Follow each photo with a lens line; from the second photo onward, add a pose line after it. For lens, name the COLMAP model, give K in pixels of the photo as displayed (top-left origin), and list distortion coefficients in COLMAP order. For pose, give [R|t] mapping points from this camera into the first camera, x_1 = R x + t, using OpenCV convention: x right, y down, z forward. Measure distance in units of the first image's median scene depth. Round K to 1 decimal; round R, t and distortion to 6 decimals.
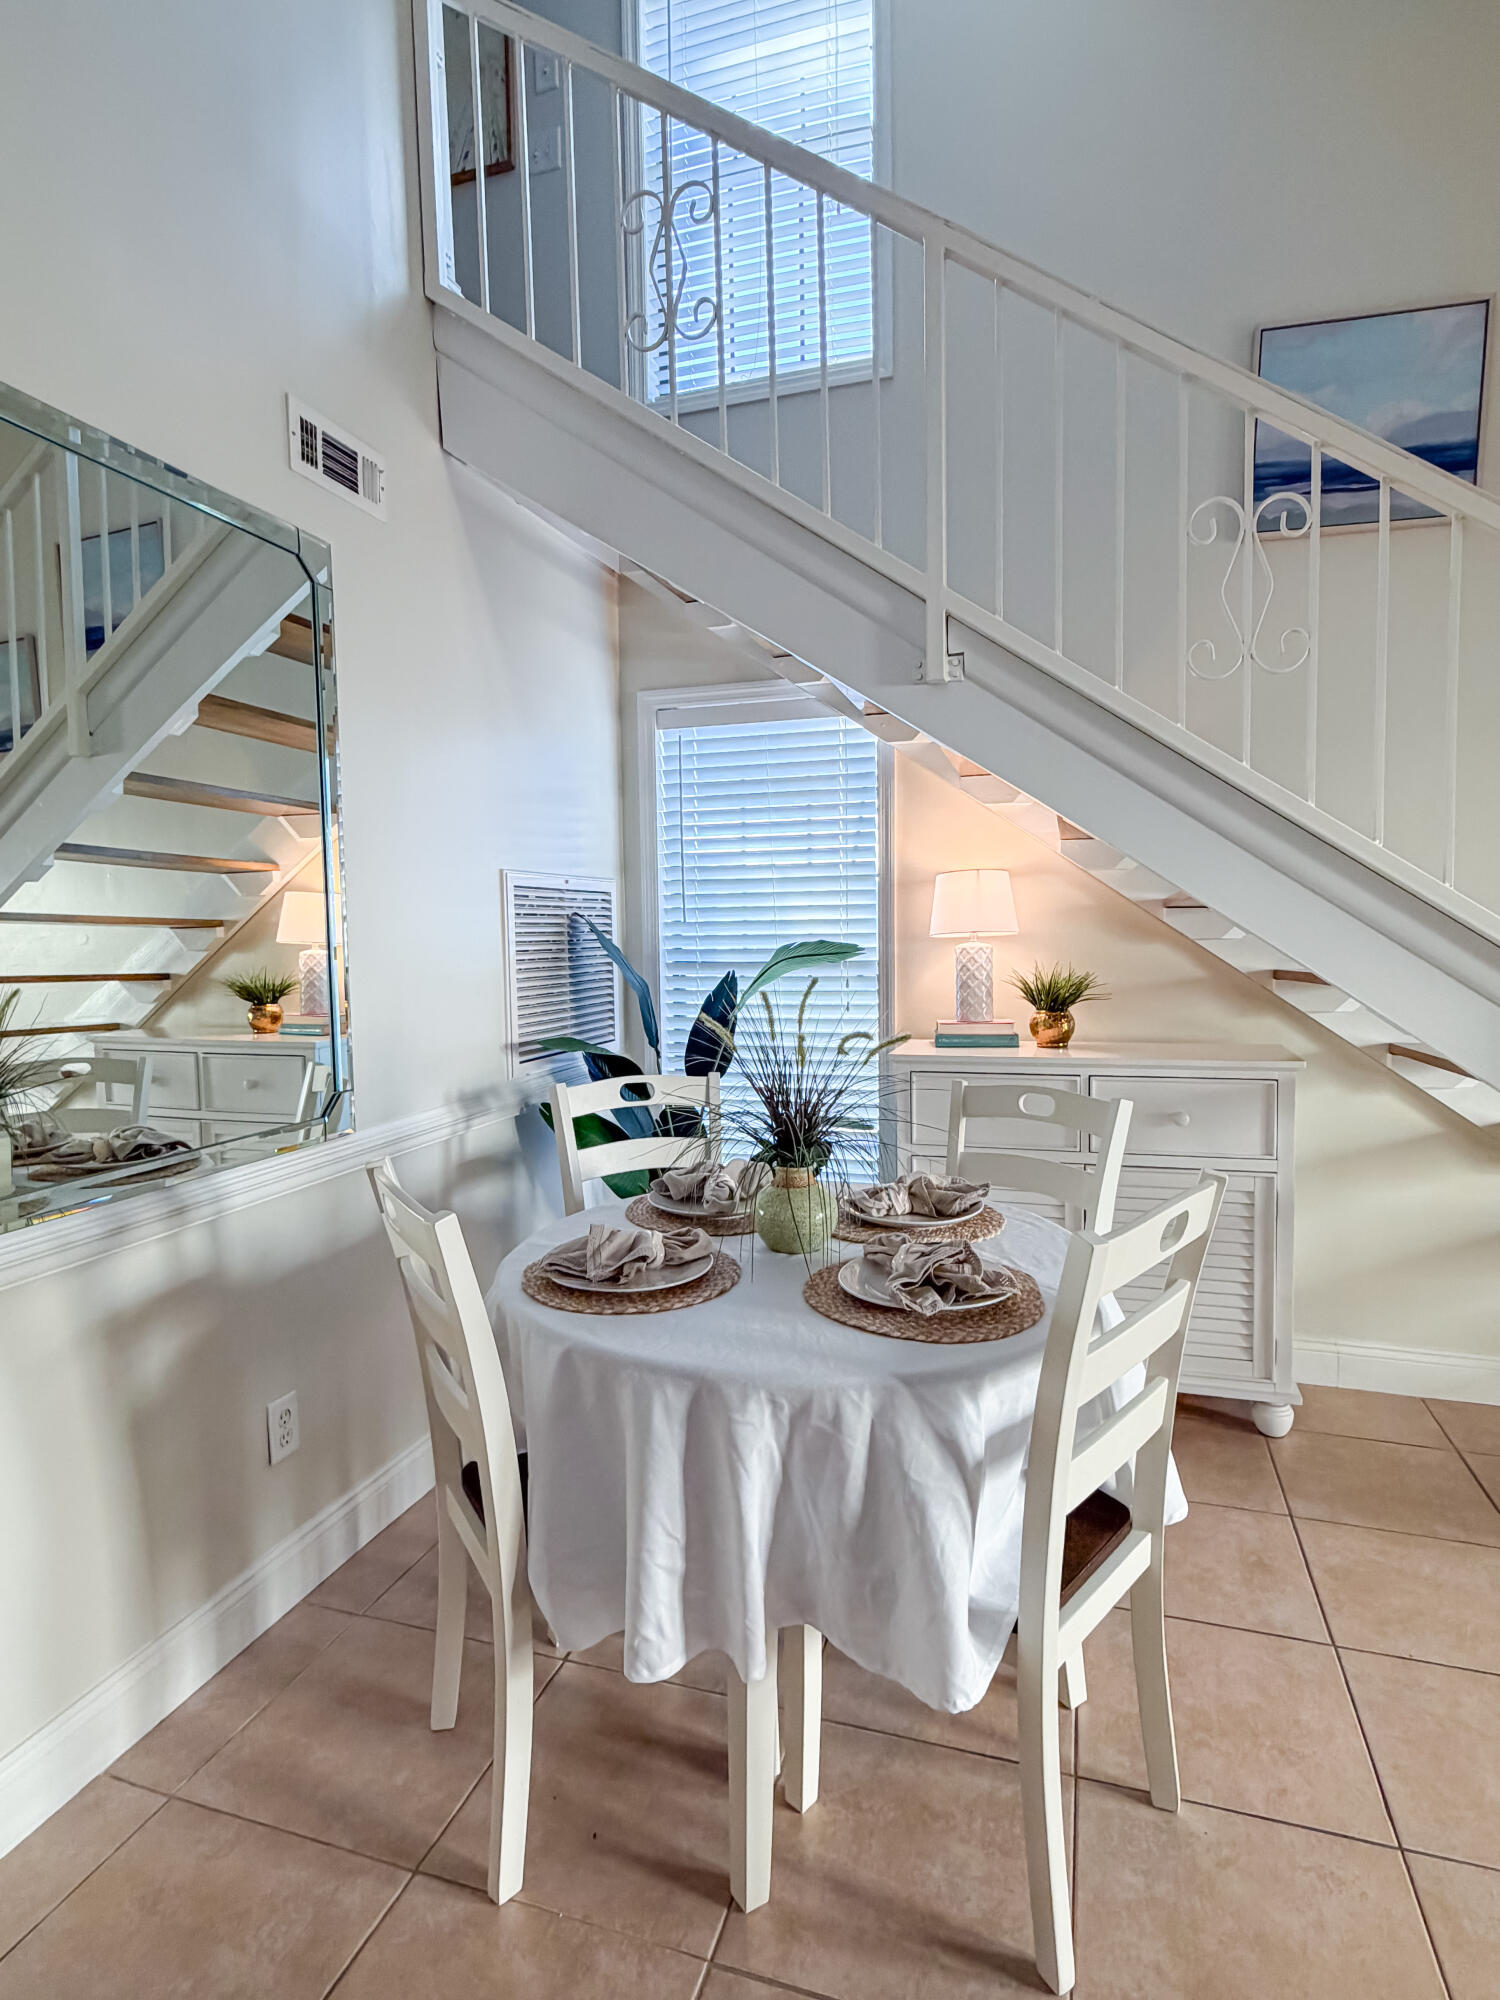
lens RADIAL K [[1053.2, 0, 750.8], [0, 1053.2, 1002.0], [0, 0, 1]] dist [-0.004307, 0.004433]
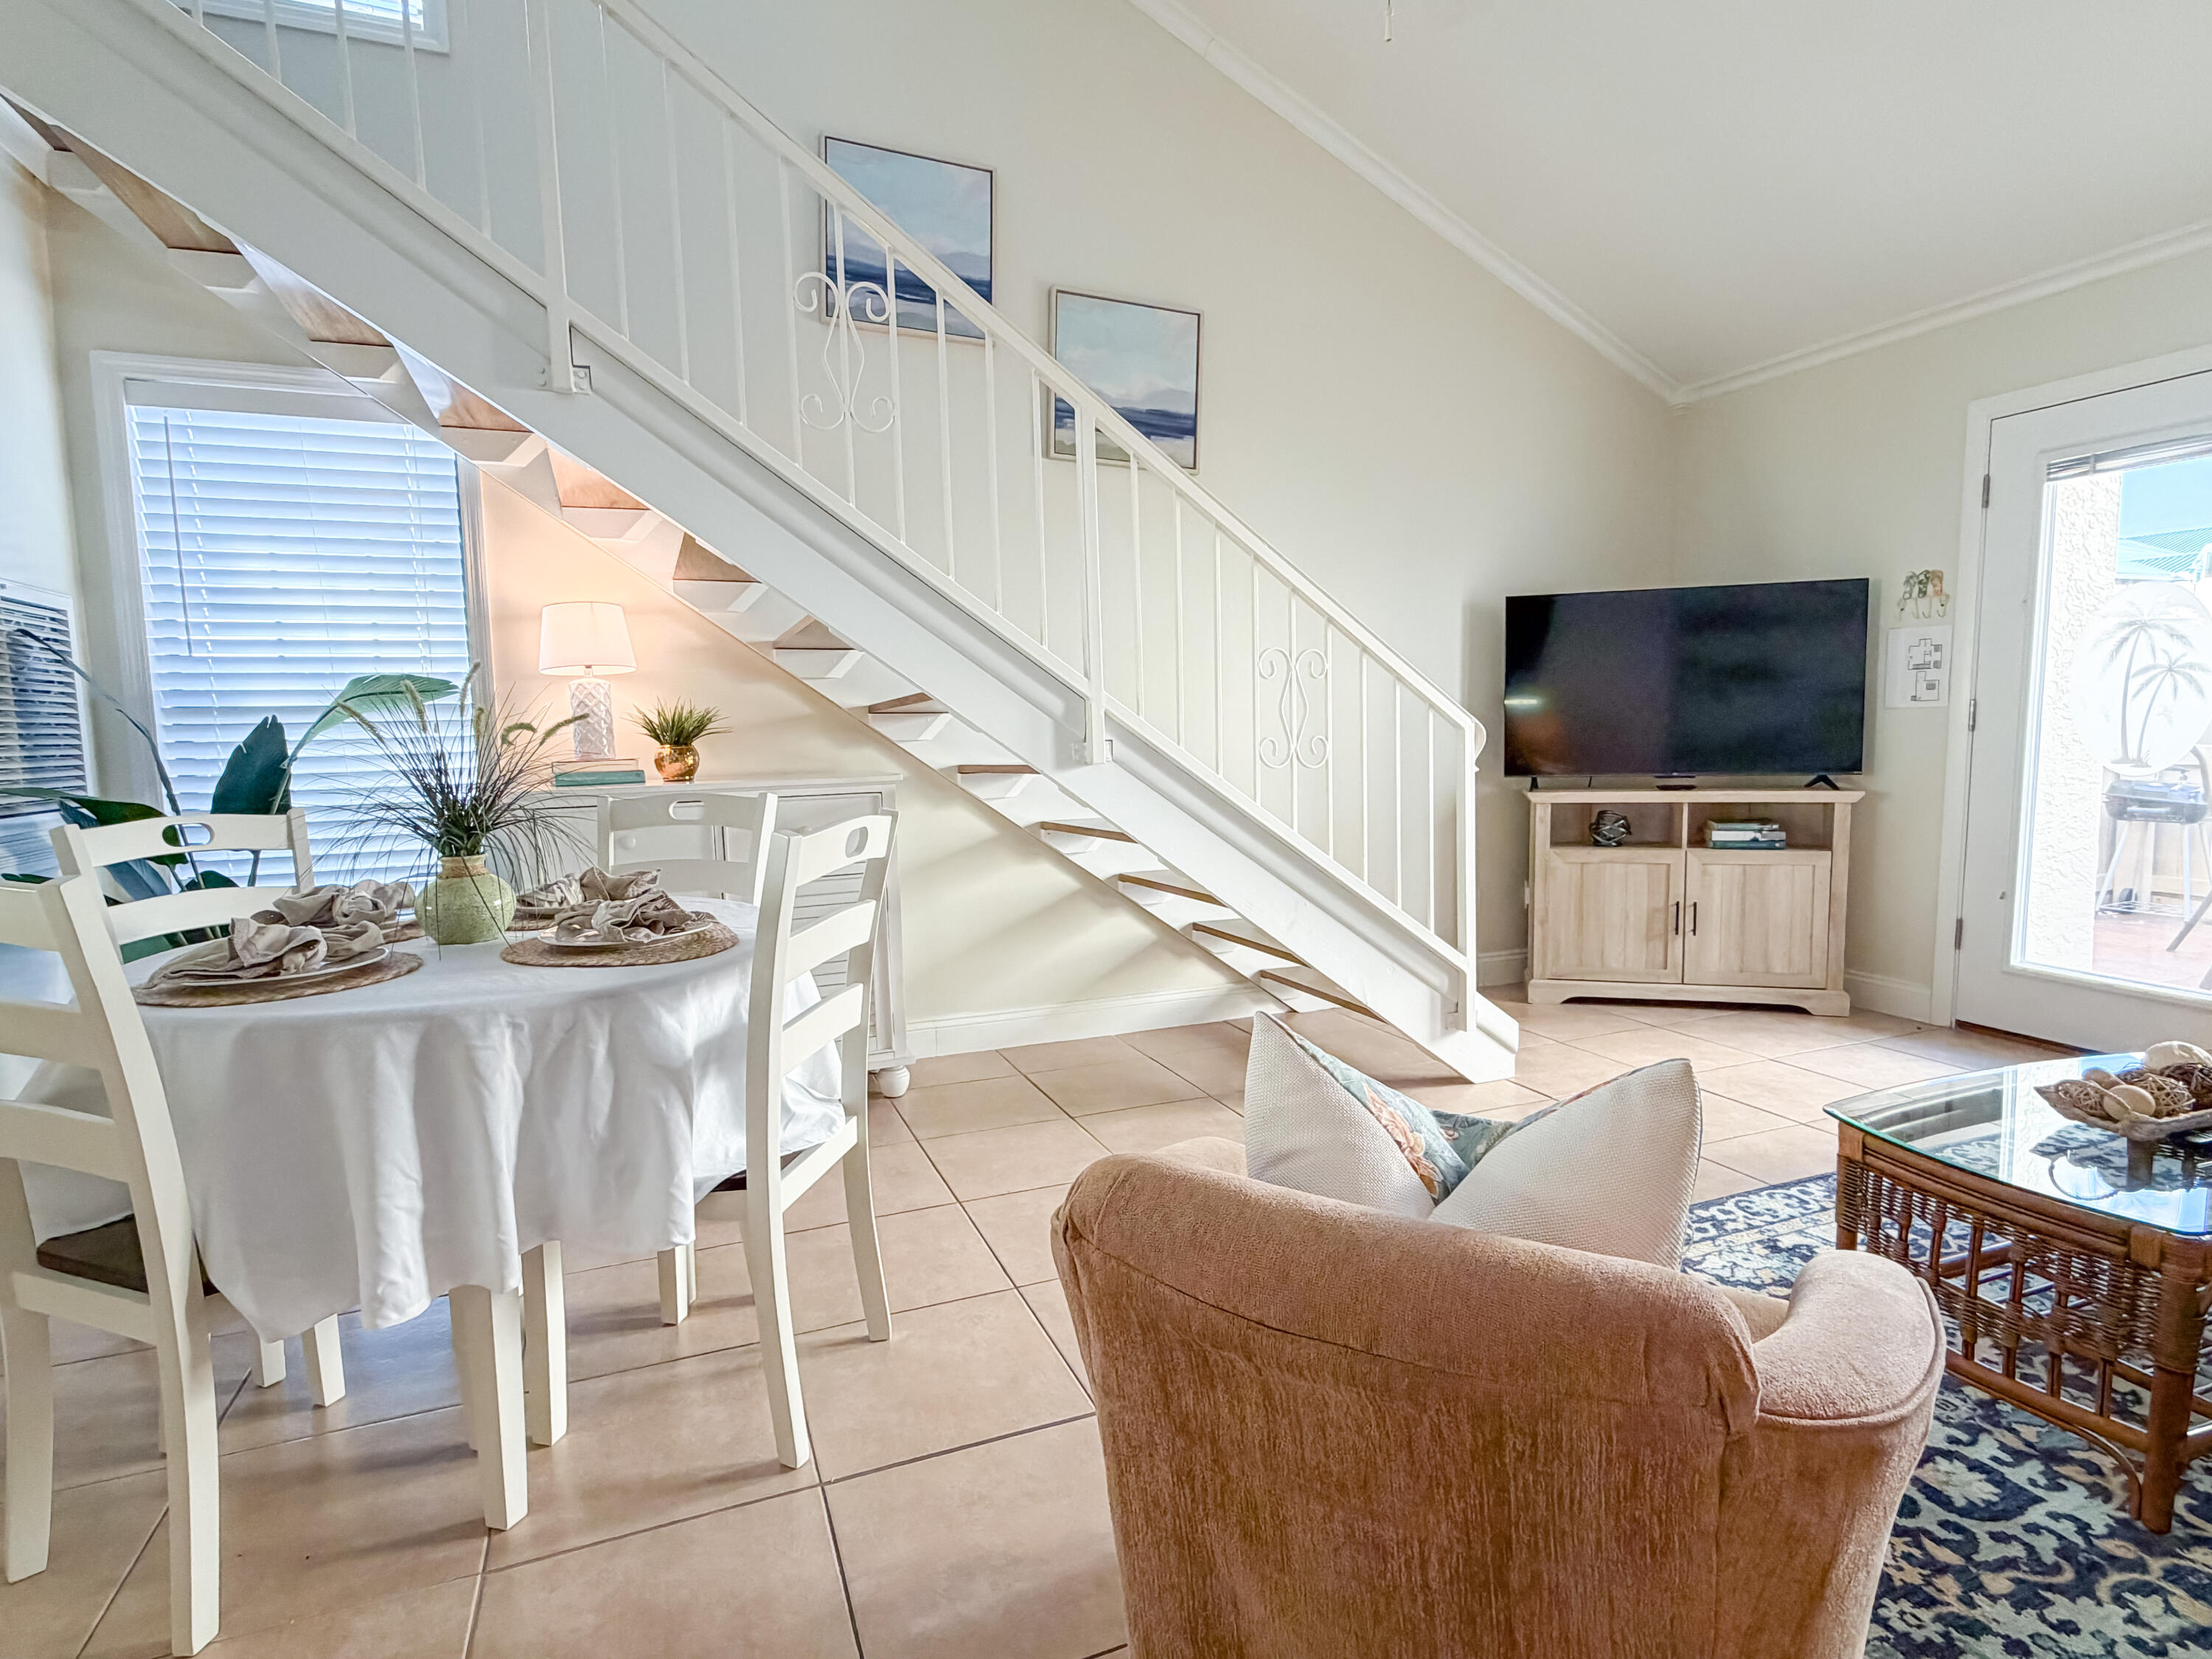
lens RADIAL K [[1164.8, 0, 1097.4], [0, 1164.8, 849.8], [0, 0, 1]] dist [-0.004307, 0.004433]
pose [[0.769385, -0.061539, 0.635814, -0.142254], [0.054122, 0.998050, 0.031108, 0.109511], [-0.636488, 0.010477, 0.771215, -0.151579]]
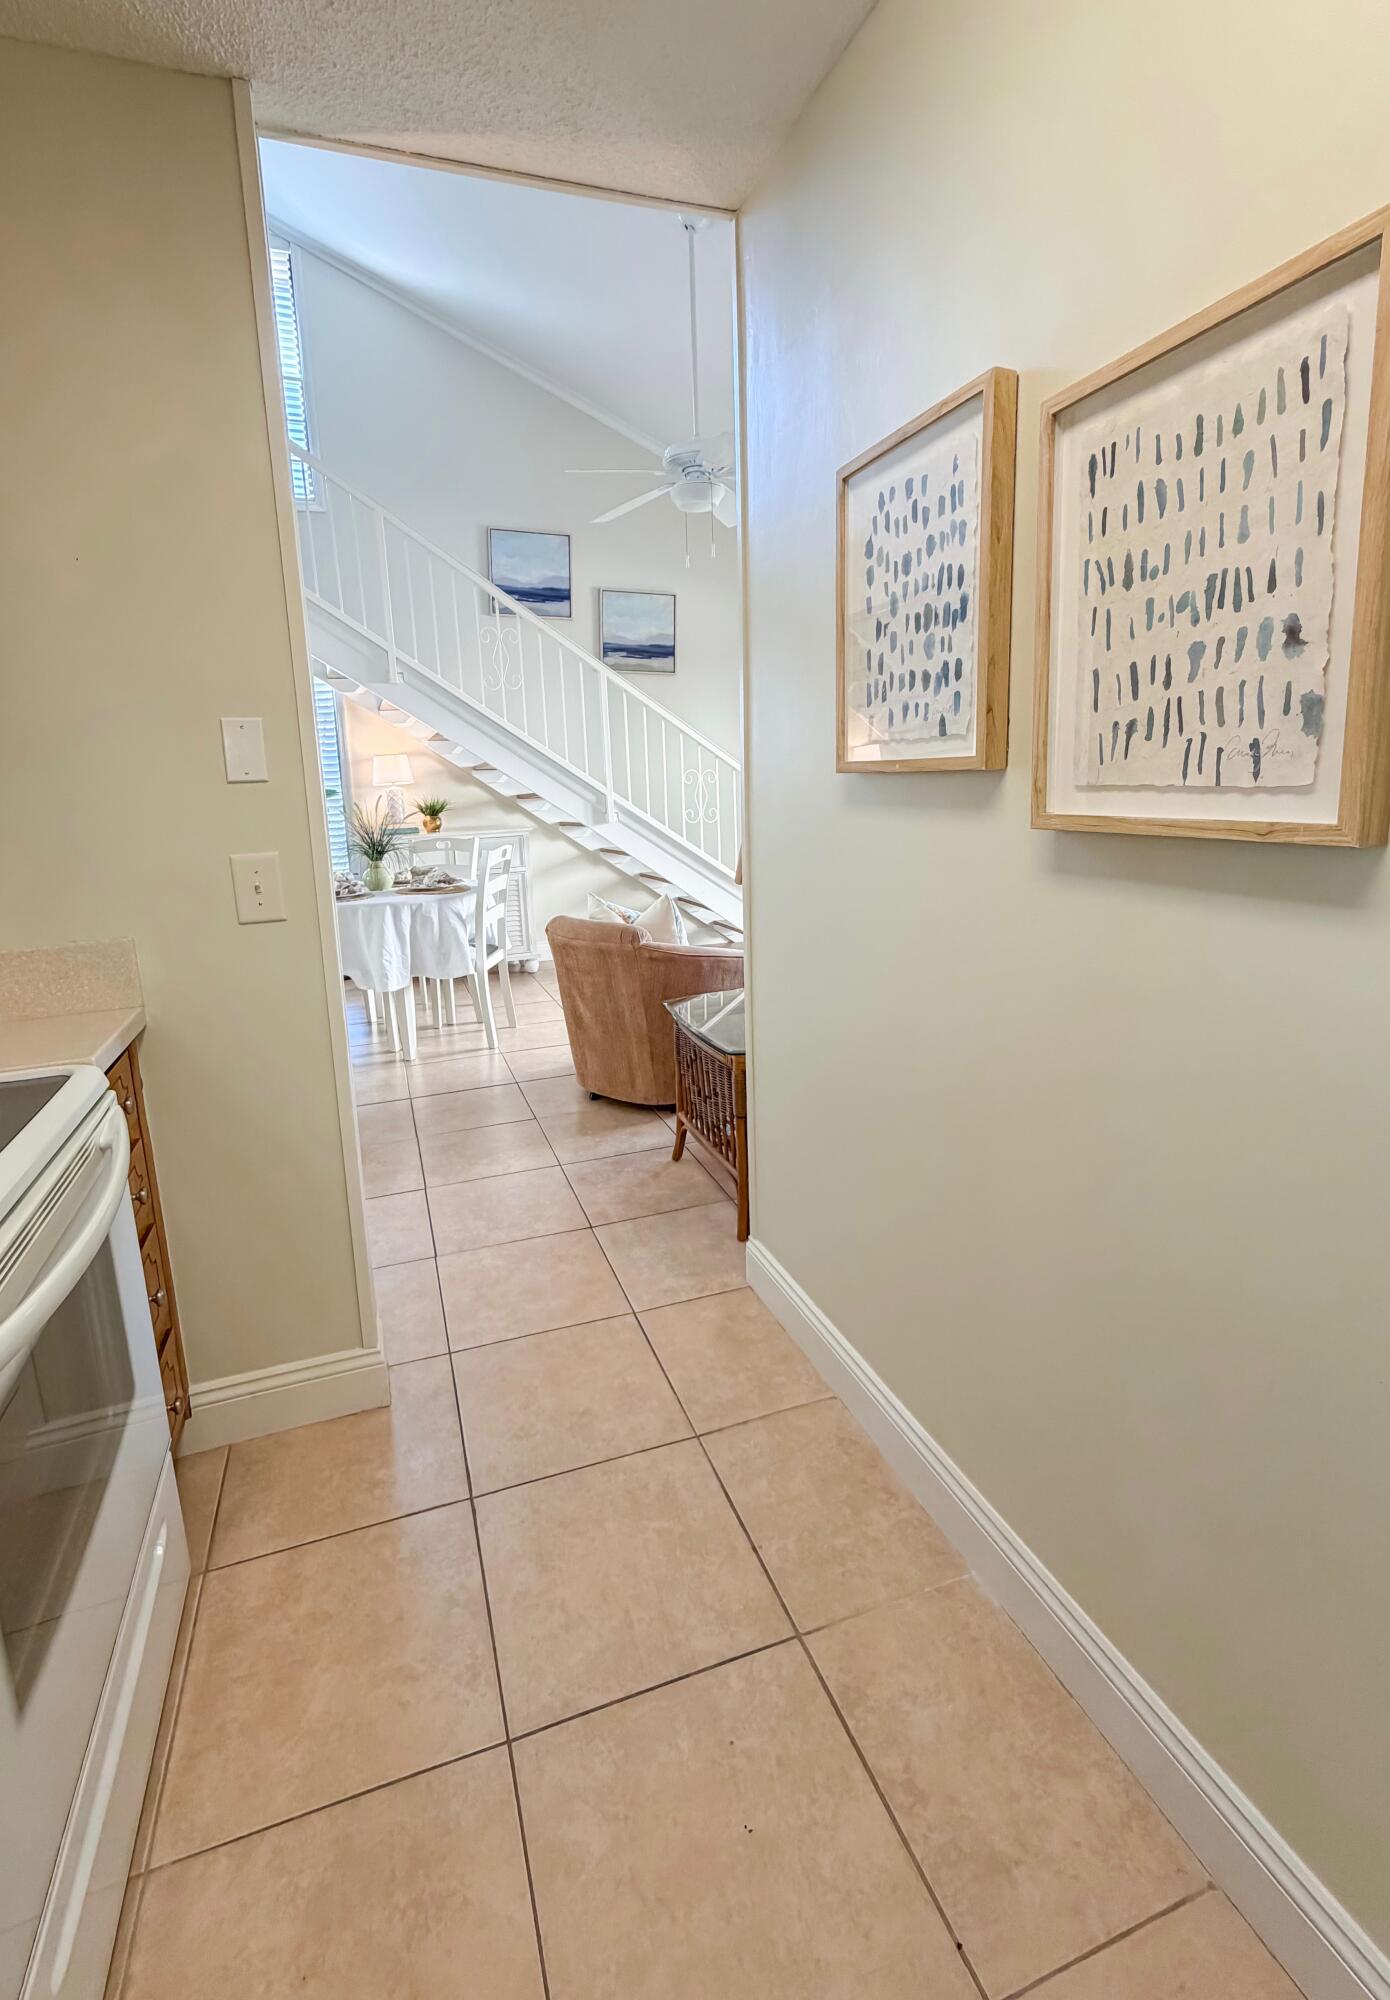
lens RADIAL K [[1115.6, 0, 701.8], [0, 1115.6, 995.7], [0, 0, 1]] dist [-0.037561, -0.000324]
pose [[0.801701, -0.131065, 0.583179, -0.804105], [0.067286, 0.989251, 0.129828, 0.136591], [-0.593926, -0.064843, 0.801902, -1.499288]]
